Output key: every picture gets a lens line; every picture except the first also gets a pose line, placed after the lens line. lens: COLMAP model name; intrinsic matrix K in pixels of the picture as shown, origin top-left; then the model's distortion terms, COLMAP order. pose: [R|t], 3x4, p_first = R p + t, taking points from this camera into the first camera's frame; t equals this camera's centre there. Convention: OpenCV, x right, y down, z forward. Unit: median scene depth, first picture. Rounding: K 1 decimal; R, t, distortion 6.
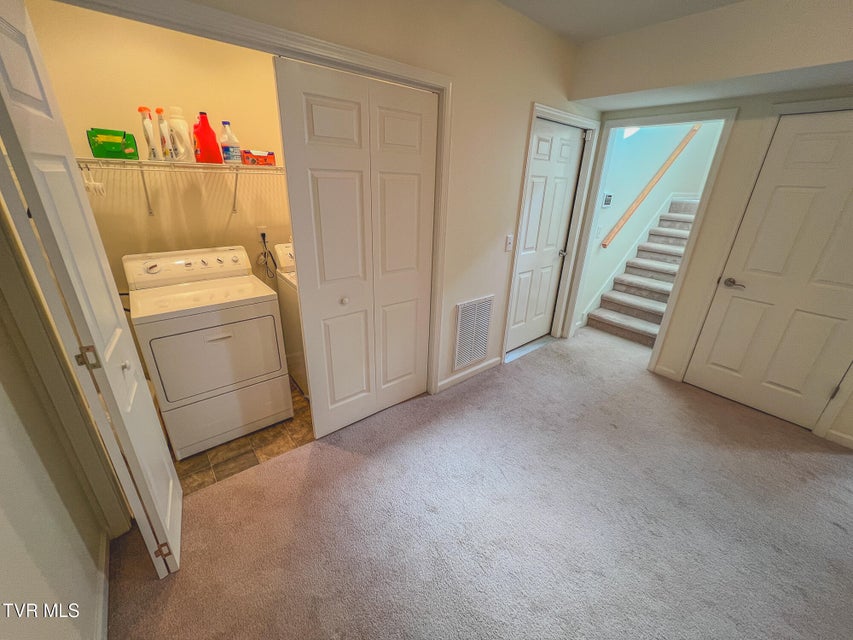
lens RADIAL K [[338.7, 0, 435.2], [0, 338.7, 323.1], [0, 0, 1]] dist [-0.019549, 0.002302]
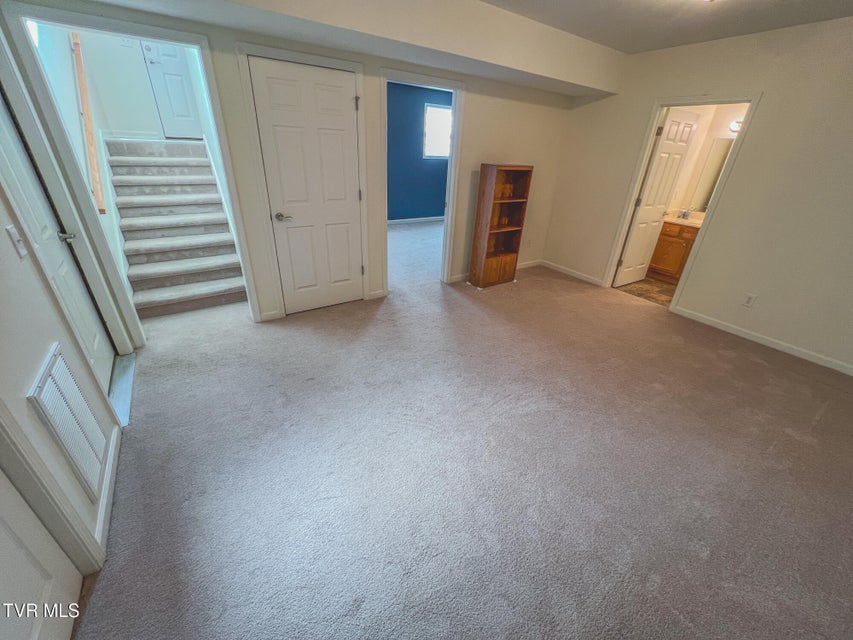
lens RADIAL K [[338.7, 0, 431.9], [0, 338.7, 318.1], [0, 0, 1]] dist [-0.019549, 0.002302]
pose [[0.103588, -0.476836, 0.872867, -0.166055], [0.343339, 0.840786, 0.418565, -0.107119], [-0.933482, 0.256331, 0.250812, 0.265127]]
